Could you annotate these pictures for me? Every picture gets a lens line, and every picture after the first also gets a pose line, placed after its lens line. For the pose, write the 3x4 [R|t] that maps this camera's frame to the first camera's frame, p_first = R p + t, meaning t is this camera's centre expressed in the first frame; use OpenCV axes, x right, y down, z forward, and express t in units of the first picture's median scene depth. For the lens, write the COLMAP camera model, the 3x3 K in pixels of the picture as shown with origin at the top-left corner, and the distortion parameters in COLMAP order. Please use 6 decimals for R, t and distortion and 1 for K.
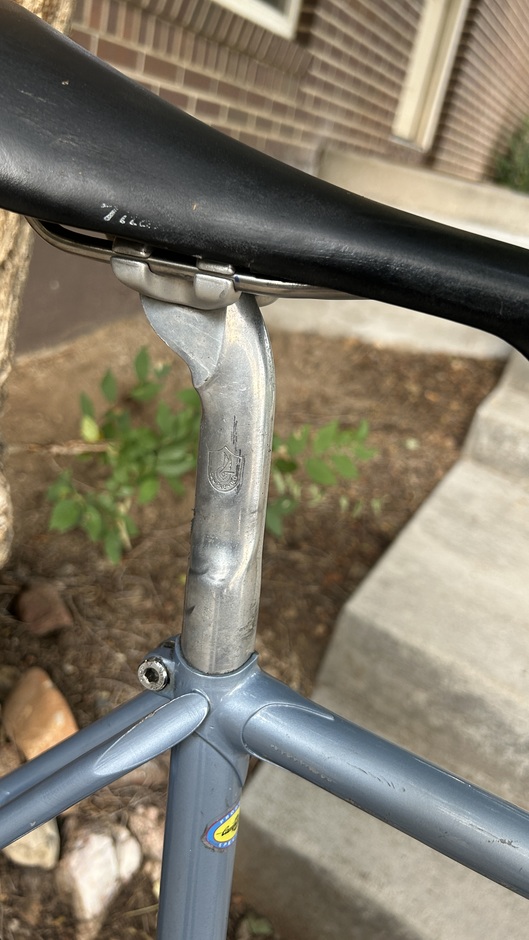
lens RADIAL K [[707.7, 0, 264.8], [0, 707.7, 471.9], [0, 0, 1]] dist [0.042753, -0.041454]
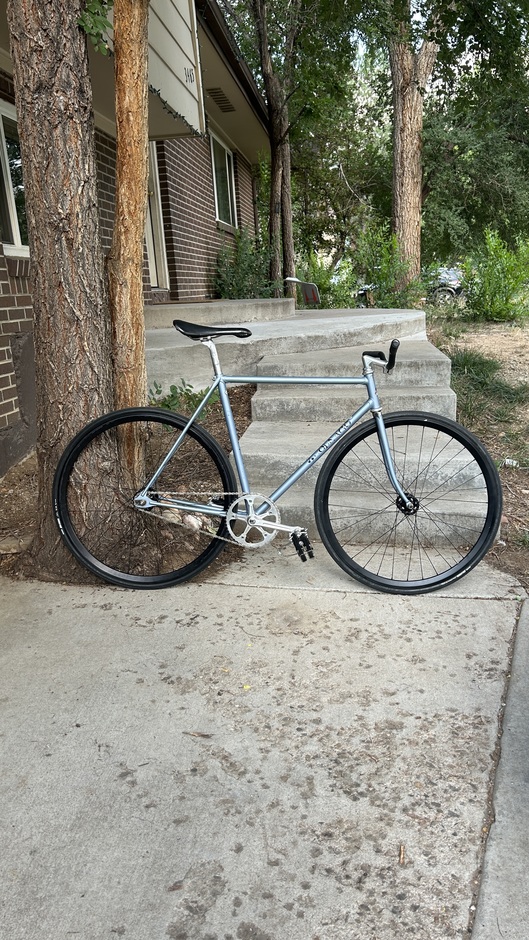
lens RADIAL K [[707.7, 0, 263.2], [0, 707.7, 473.1], [0, 0, 1]] dist [0.046568, -0.048247]
pose [[0.900644, -0.337116, 0.274212, -0.601188], [0.374983, 0.921798, -0.098367, 0.613181], [-0.219607, 0.191418, 0.956625, -1.862327]]
